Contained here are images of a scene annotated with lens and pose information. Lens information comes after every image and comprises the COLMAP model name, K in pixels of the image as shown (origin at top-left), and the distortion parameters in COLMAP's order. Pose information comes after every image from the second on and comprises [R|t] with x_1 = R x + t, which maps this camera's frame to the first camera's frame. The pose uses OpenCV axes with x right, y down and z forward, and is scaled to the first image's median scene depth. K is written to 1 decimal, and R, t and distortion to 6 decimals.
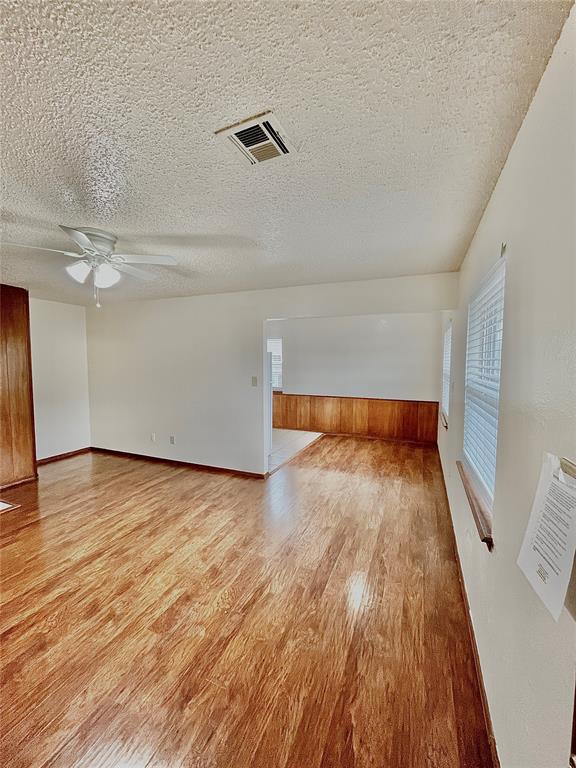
lens RADIAL K [[308.7, 0, 290.4], [0, 308.7, 377.5], [0, 0, 1]] dist [-0.002735, -0.000193]
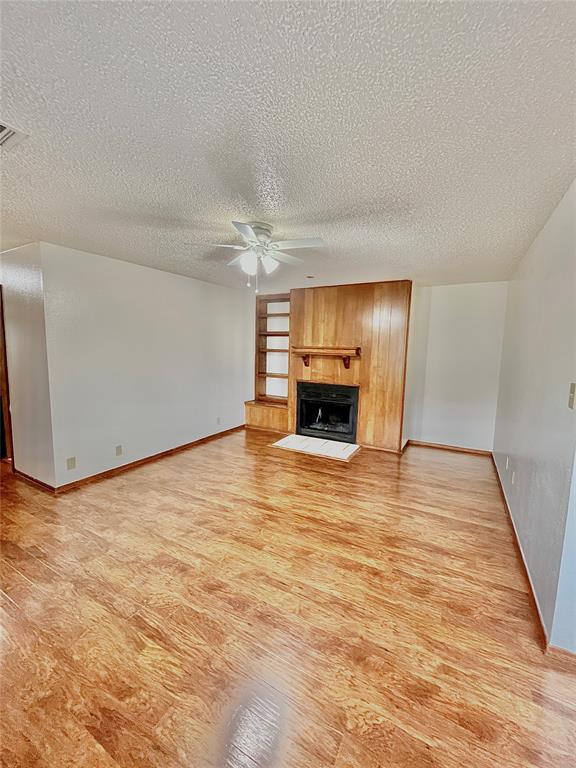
lens RADIAL K [[308.7, 0, 291.2], [0, 308.7, 391.7], [0, 0, 1]] dist [-0.002735, -0.000193]
pose [[-0.106308, 0.134539, -0.985189, 0.361131], [-0.072920, 0.987081, 0.142666, -0.026892], [0.991656, 0.087006, -0.095124, 0.906943]]
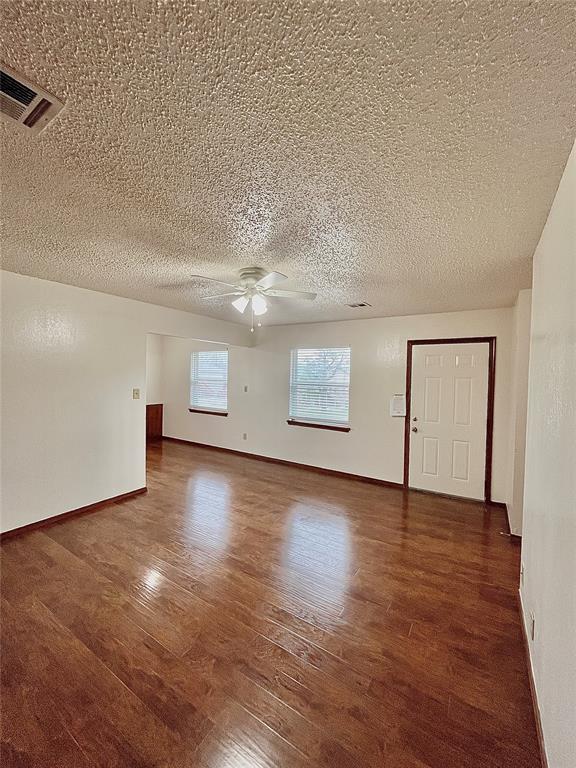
lens RADIAL K [[308.7, 0, 285.2], [0, 308.7, 390.2], [0, 0, 1]] dist [-0.002735, -0.000193]
pose [[0.179304, -0.049717, 0.982537, -1.258342], [0.033783, 0.998444, 0.044356, -0.034017], [-0.983213, 0.025240, 0.180705, 0.481421]]
